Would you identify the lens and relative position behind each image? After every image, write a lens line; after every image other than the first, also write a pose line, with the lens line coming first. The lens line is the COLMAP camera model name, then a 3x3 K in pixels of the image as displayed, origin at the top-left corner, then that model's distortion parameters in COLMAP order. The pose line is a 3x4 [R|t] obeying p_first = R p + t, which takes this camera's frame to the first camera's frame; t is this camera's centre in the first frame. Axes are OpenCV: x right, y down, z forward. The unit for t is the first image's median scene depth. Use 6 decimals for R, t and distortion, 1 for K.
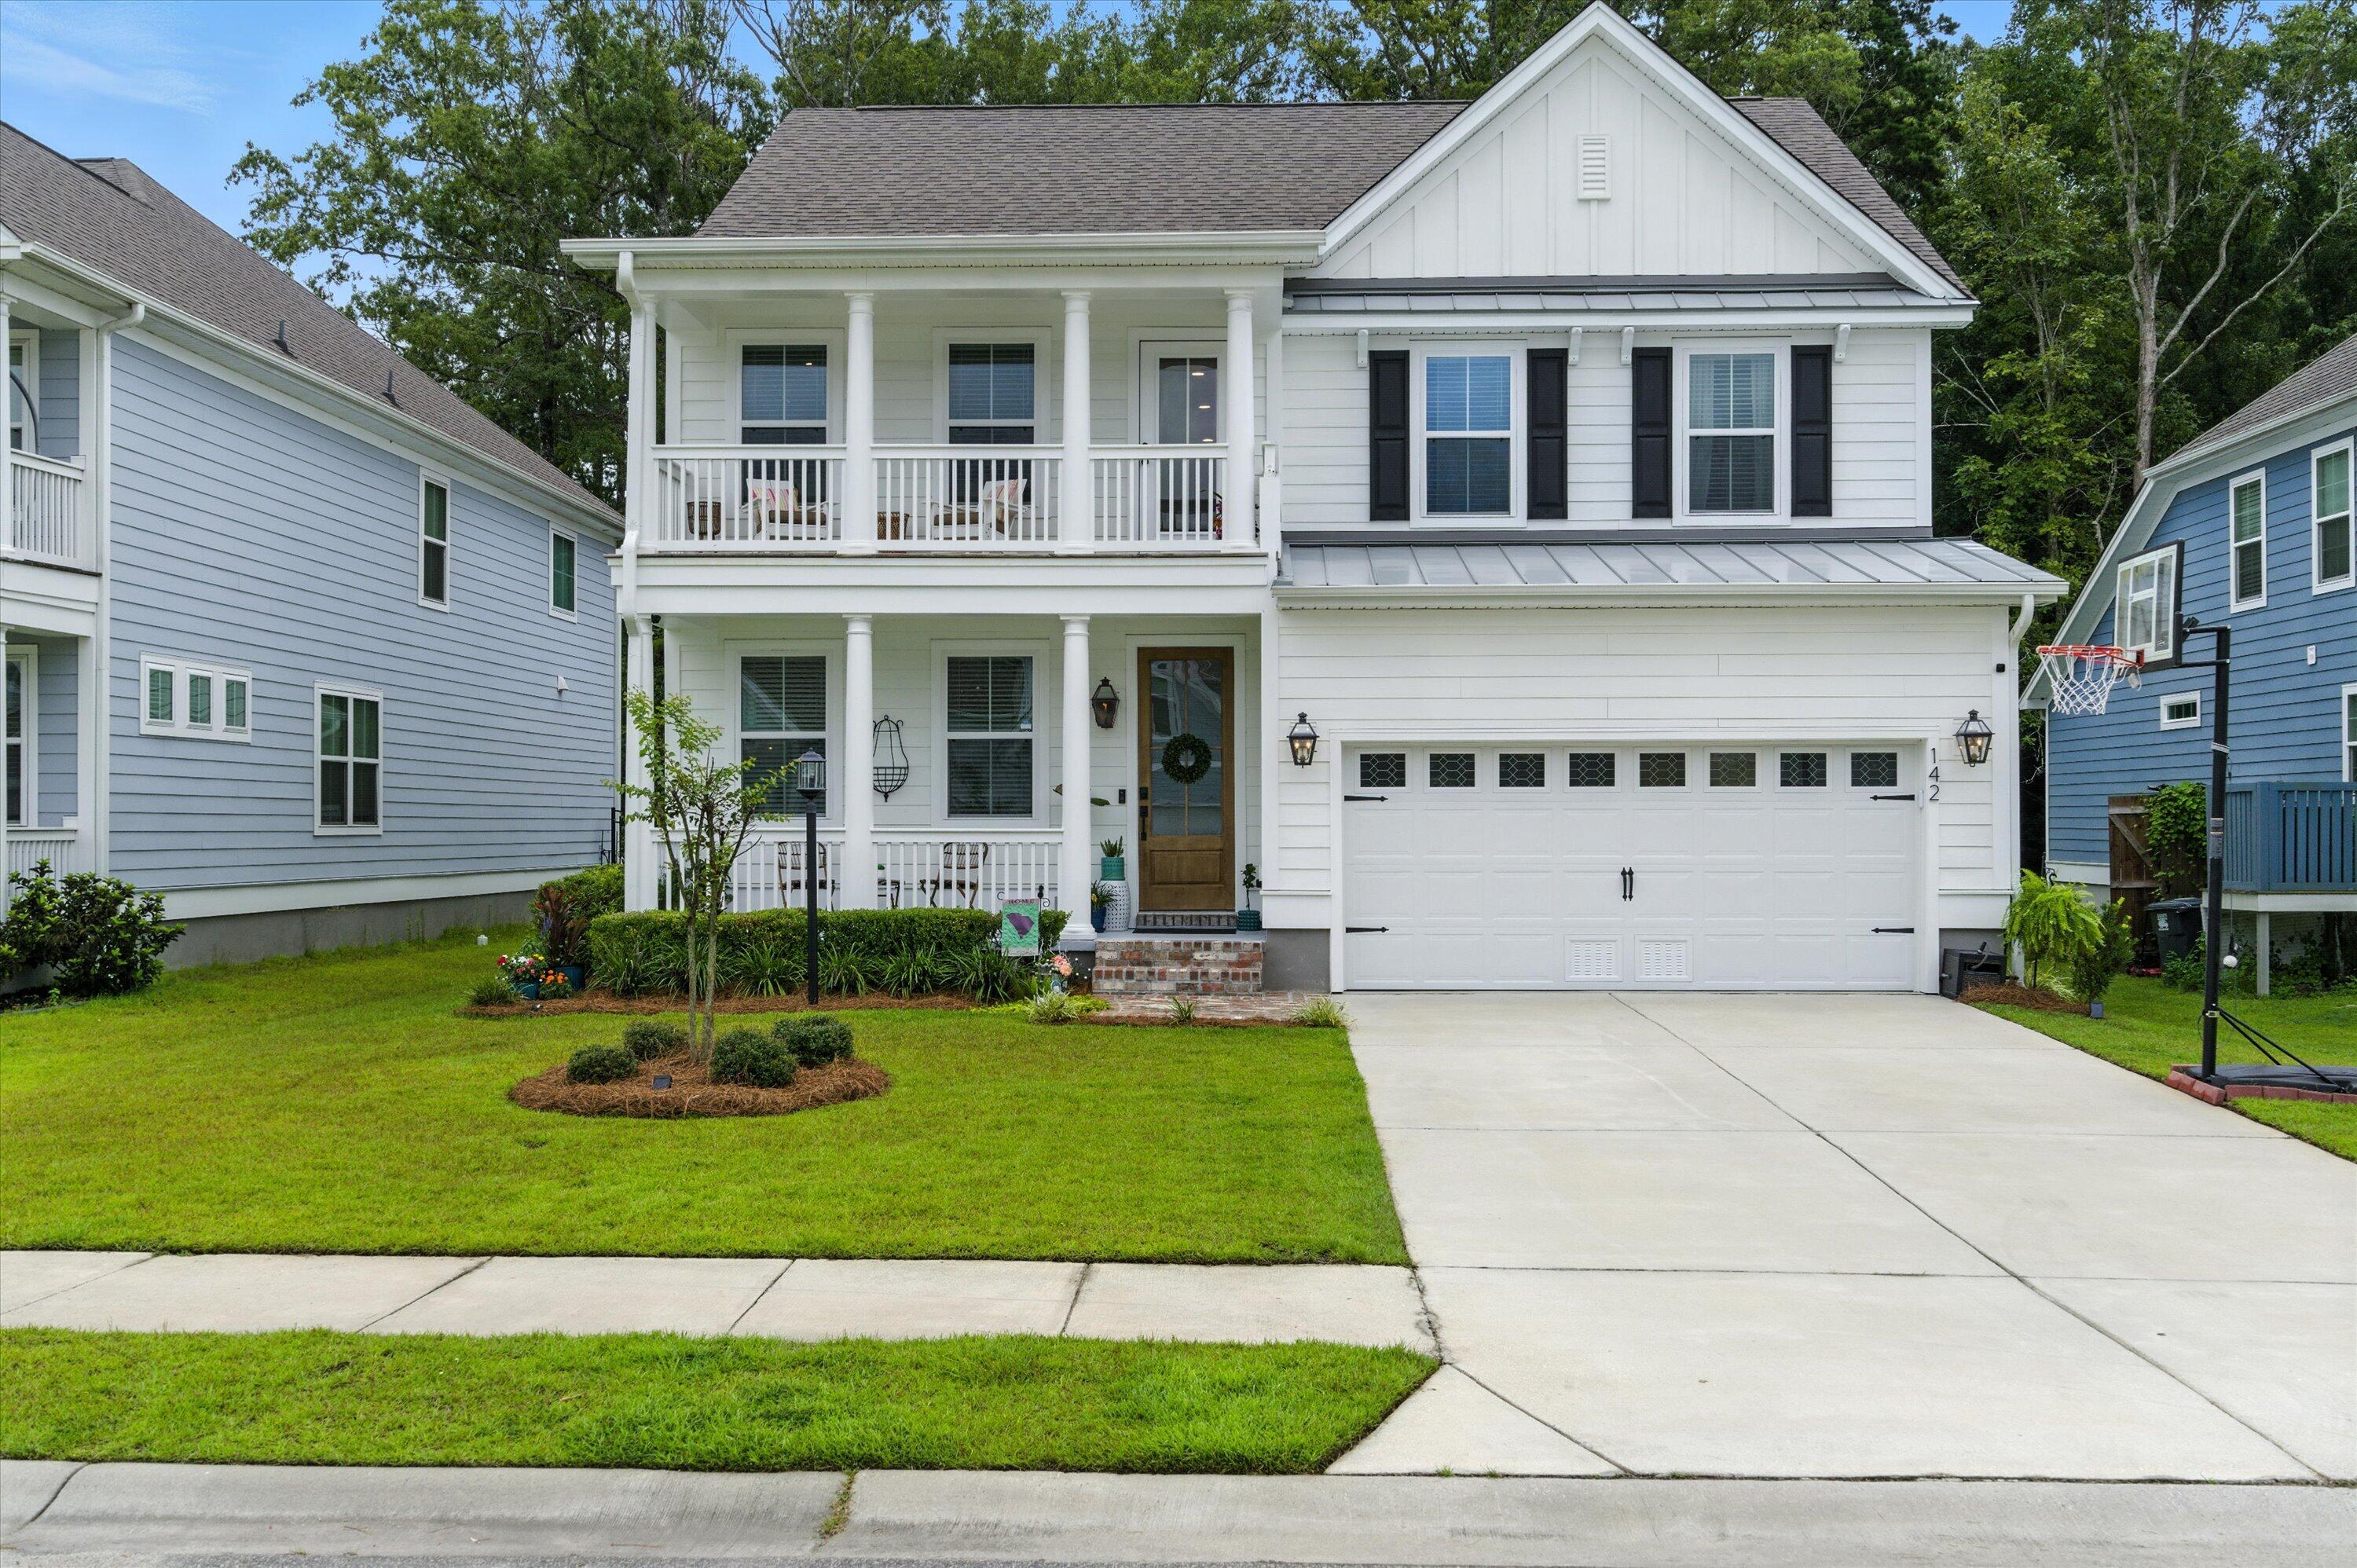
lens RADIAL K [[2215.0, 0, 1178.5], [0, 2215.0, 784.0], [0, 0, 1]] dist [0.006752, 0.004073]
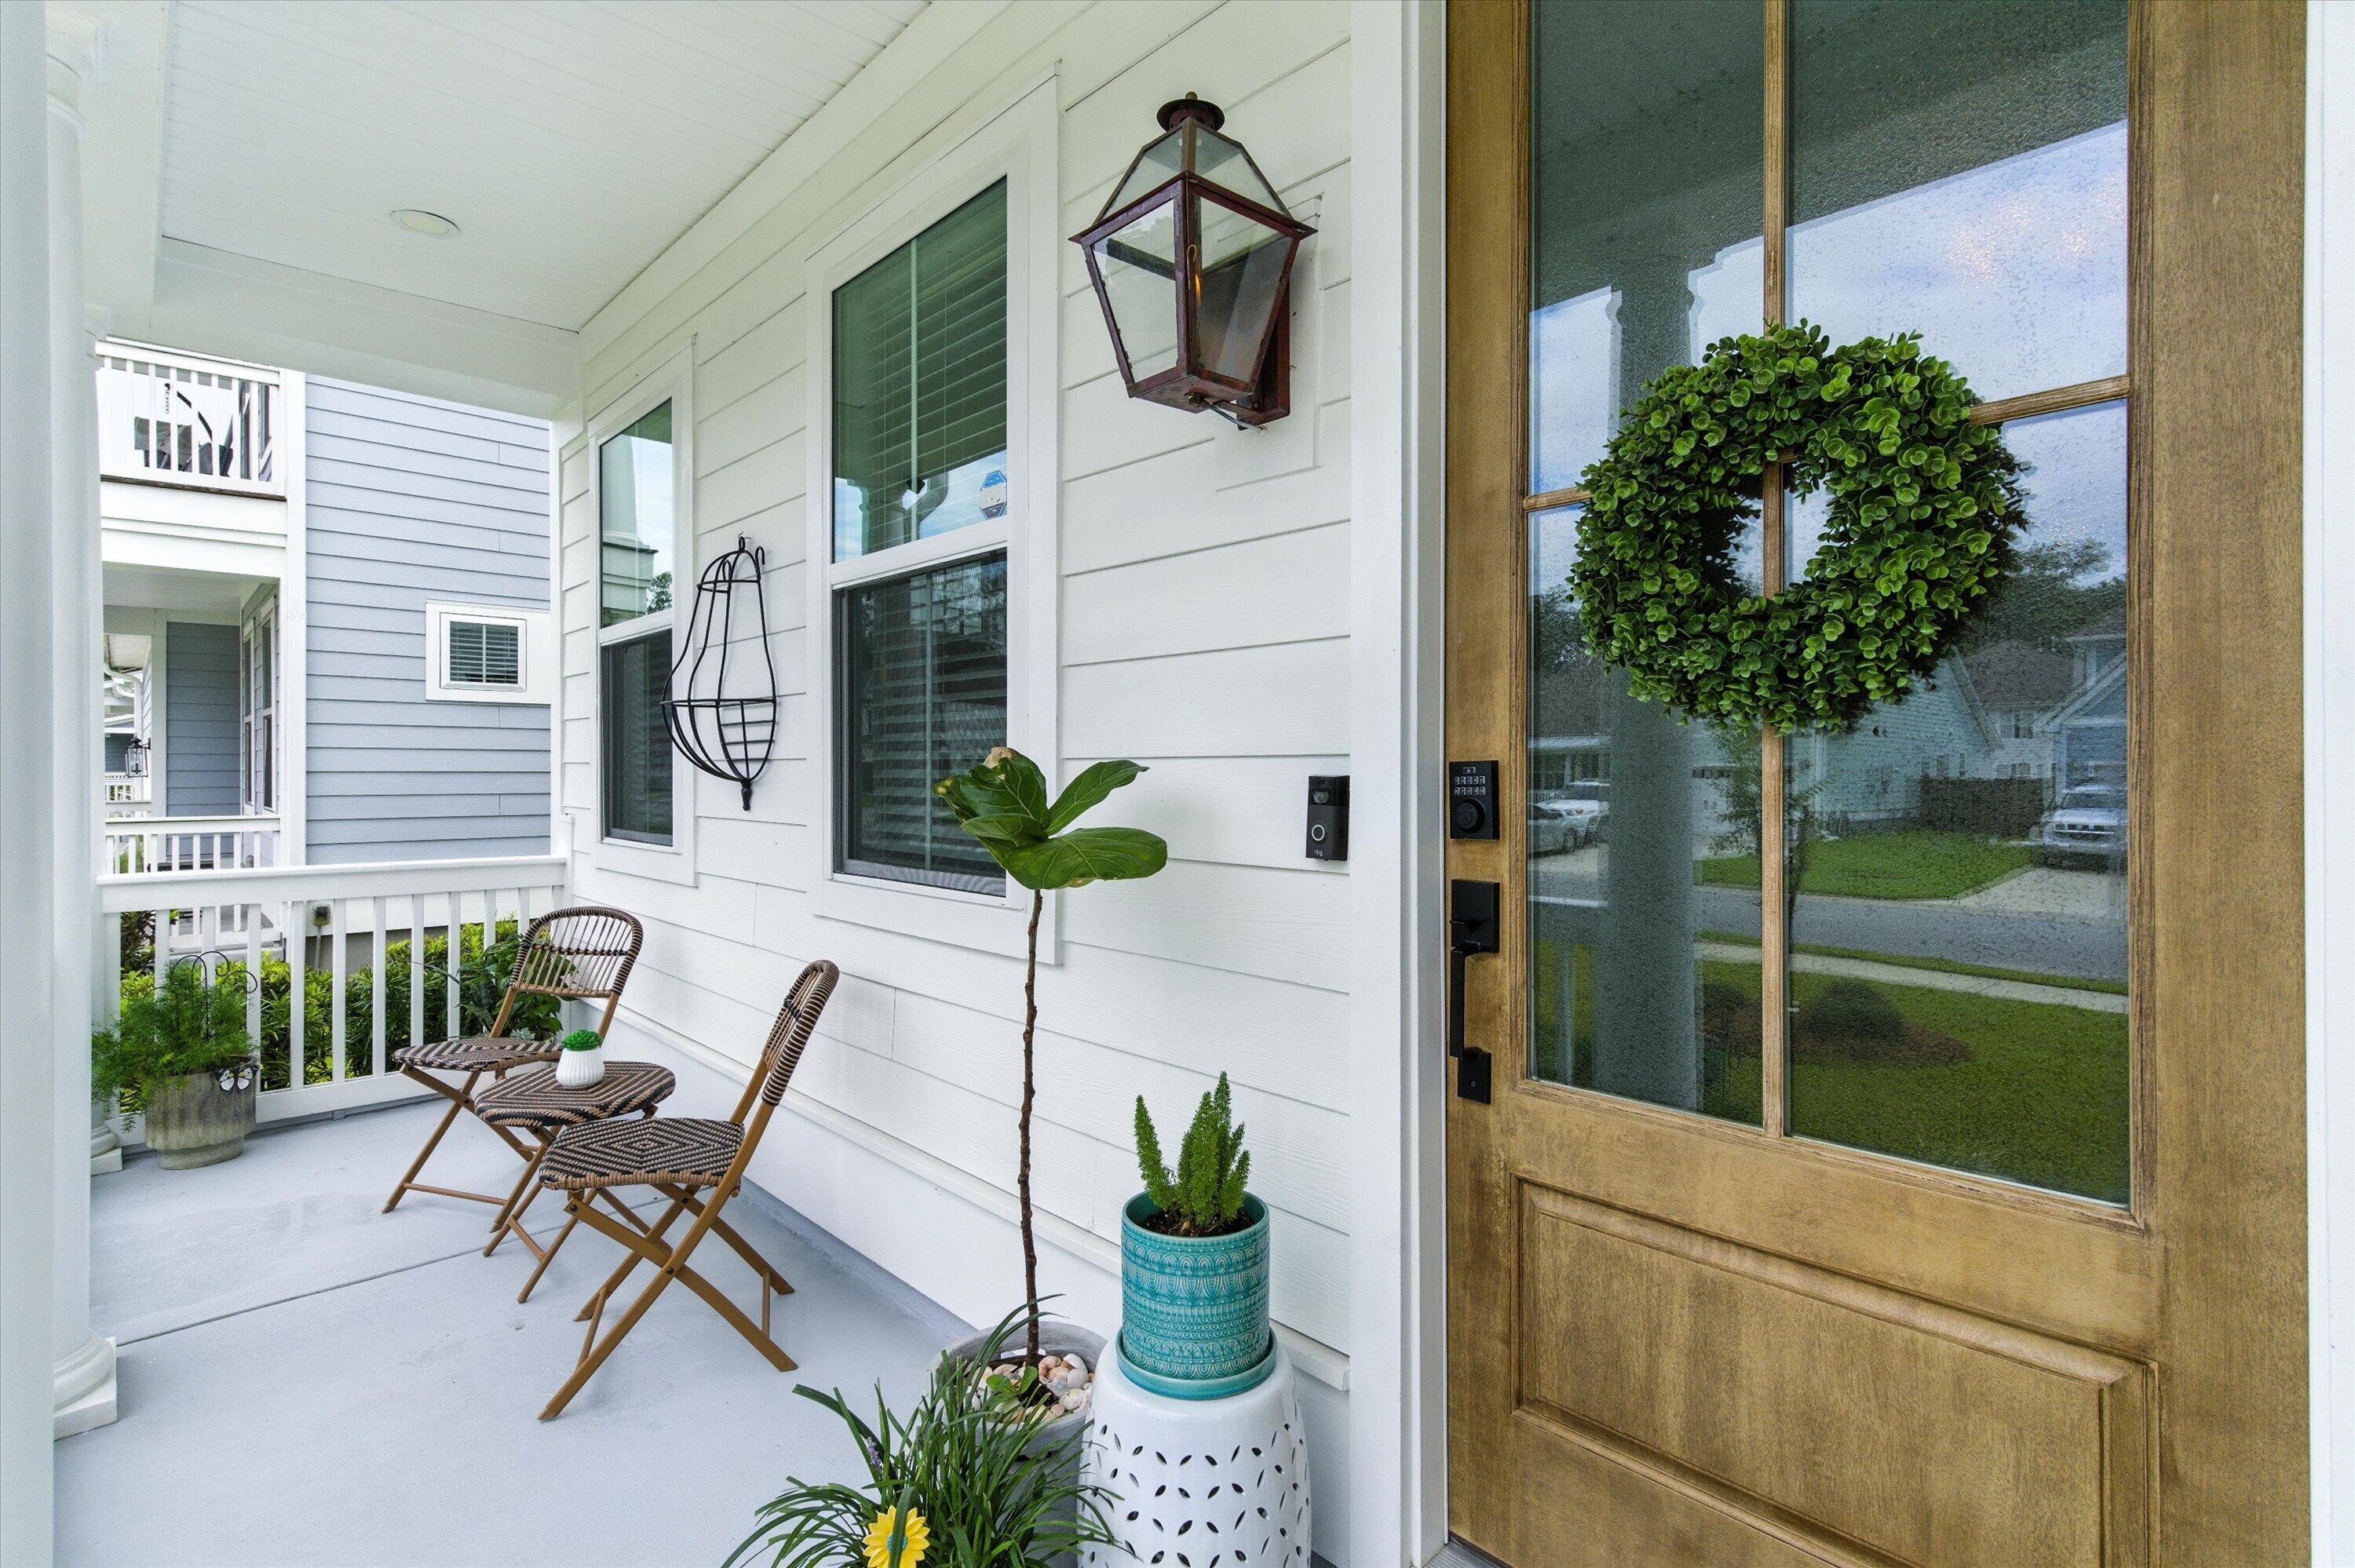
lens RADIAL K [[1091.9, 0, 1175.2], [0, 1091.9, 777.8], [0, 0, 1]] dist [0.002472, -0.000103]
pose [[0.718898, 0.009482, -0.695051, 0.023227], [0.005497, 0.999798, 0.019324, 0.000978], [0.695094, -0.017712, 0.718700, 0.938873]]
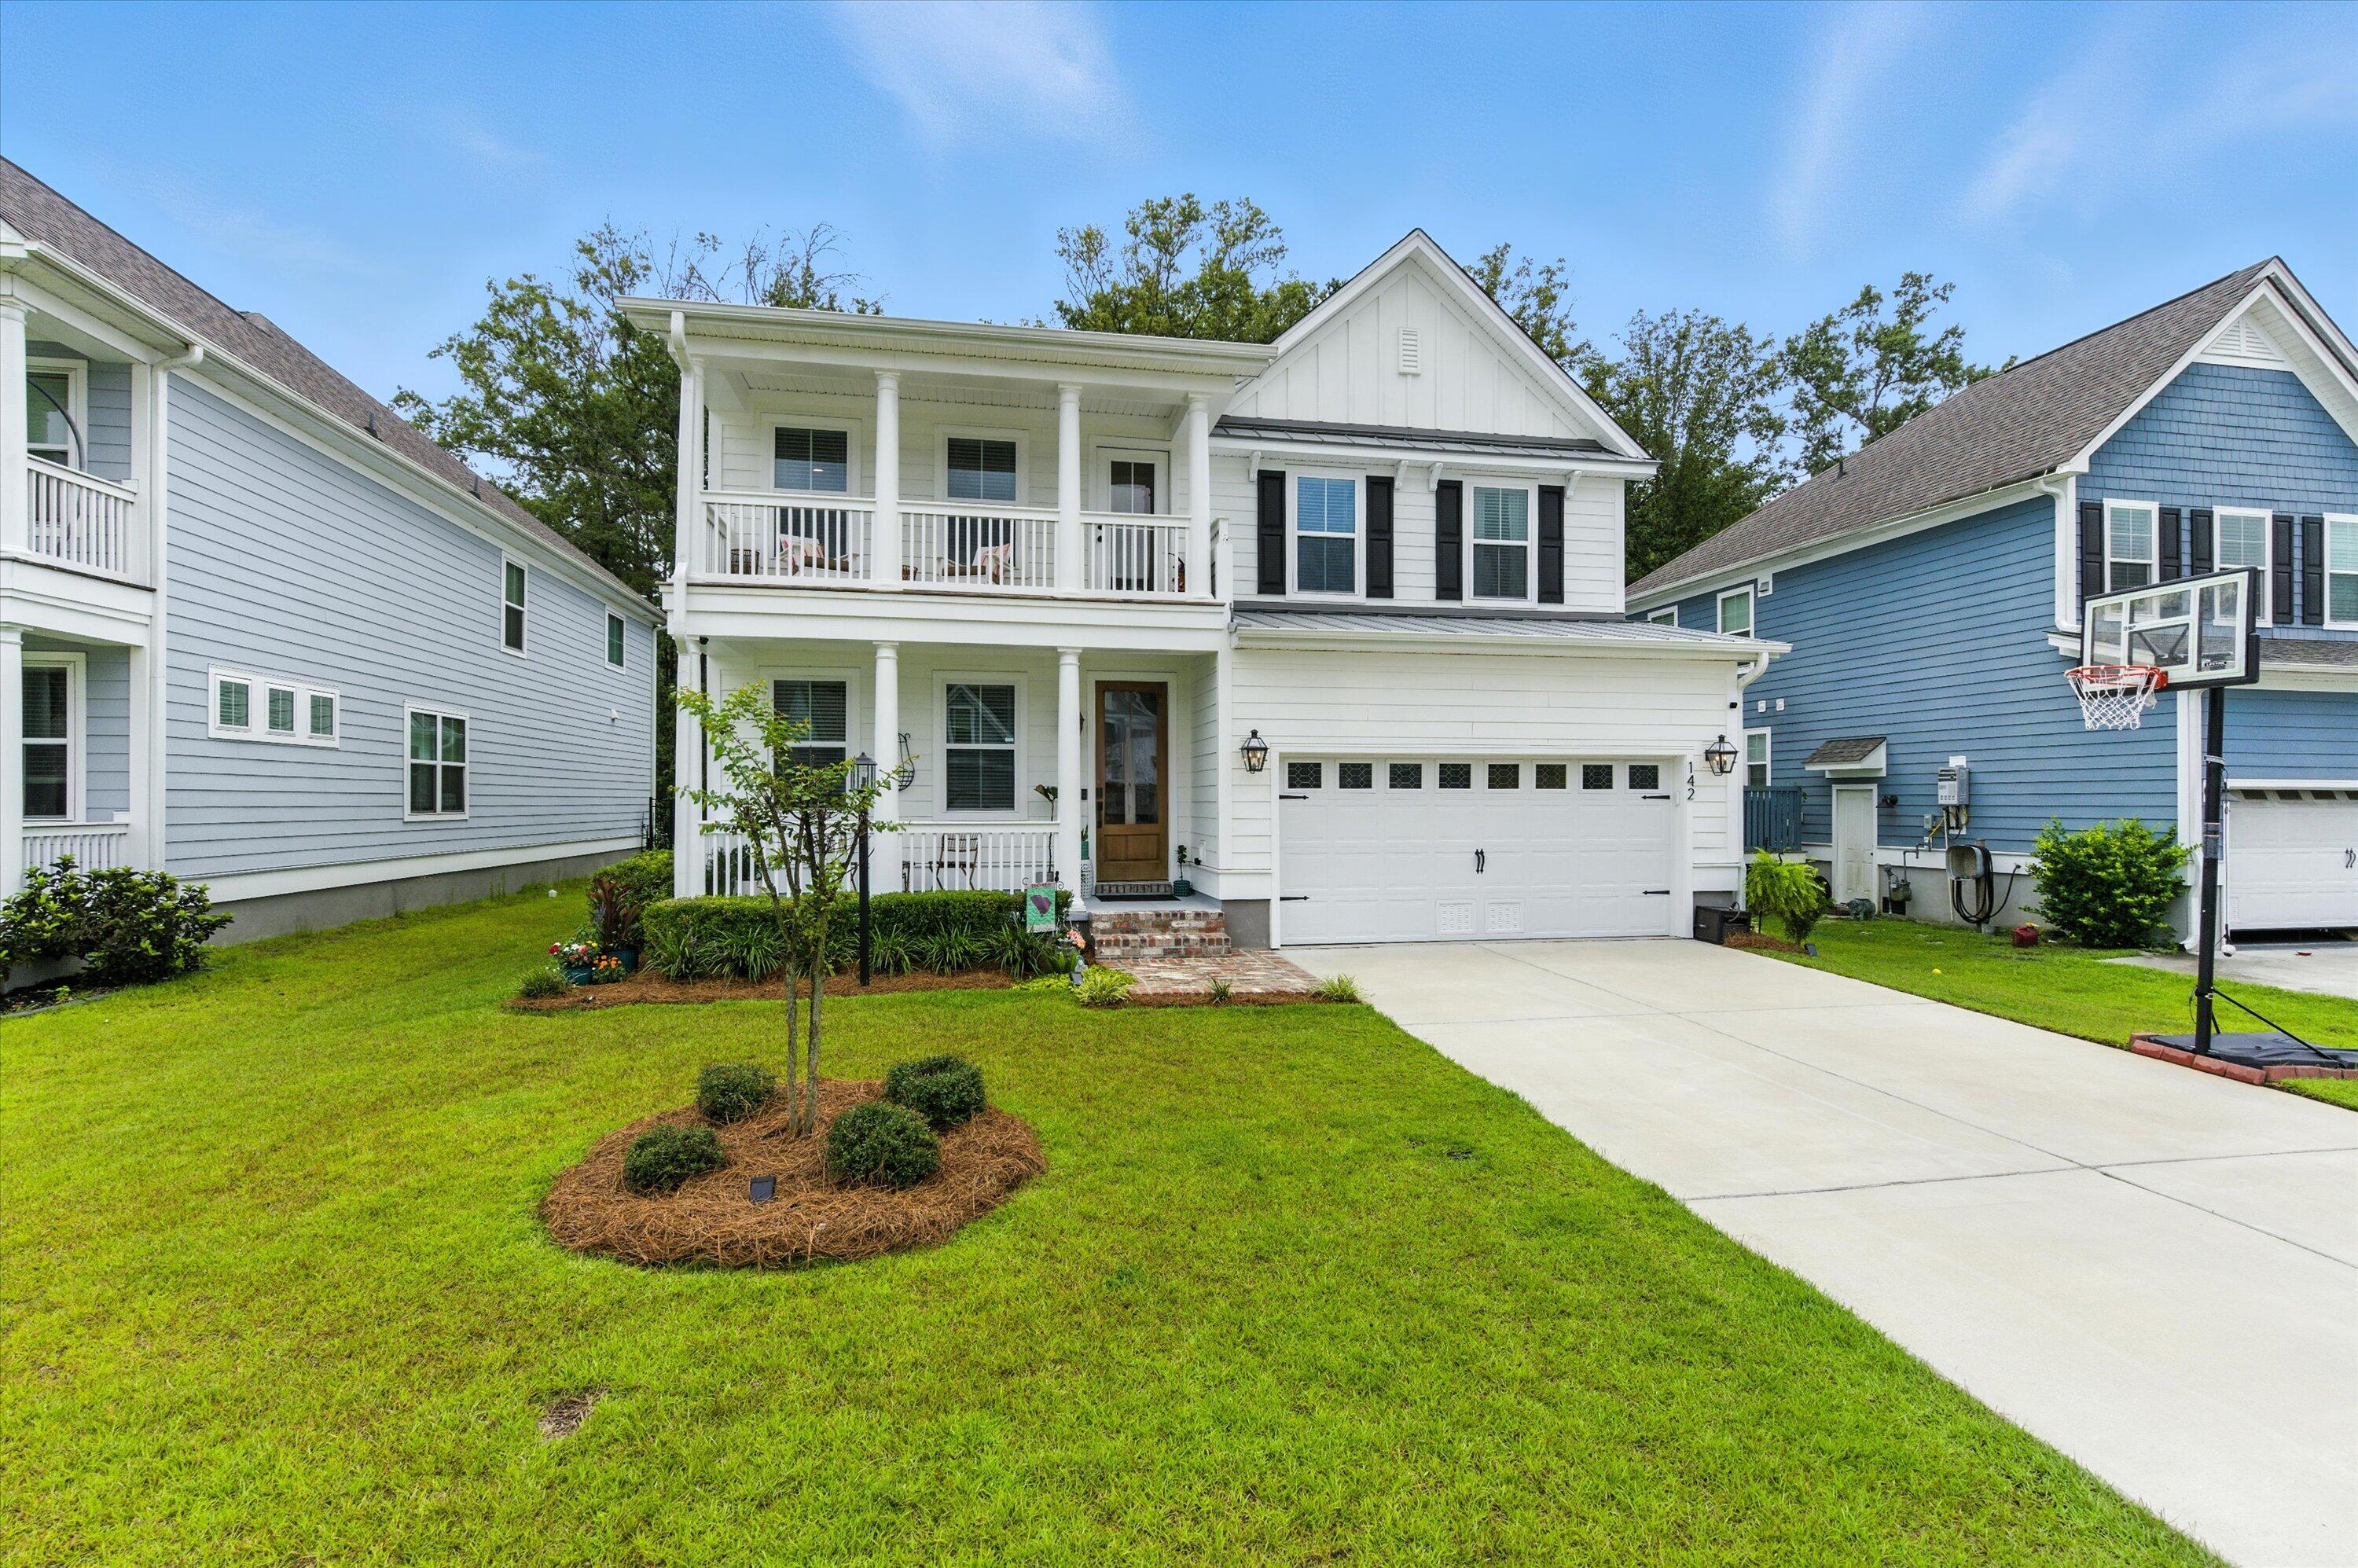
lens RADIAL K [[1057.4, 0, 1181.8], [0, 1057.4, 793.1], [0, 0, 1]] dist [-0.000973, -0.000072]
pose [[0.975613, 0.001864, 0.219490, -0.106488], [-0.004245, 0.999937, 0.010377, -0.001878], [-0.219457, -0.011056, 0.975559, 0.381800]]
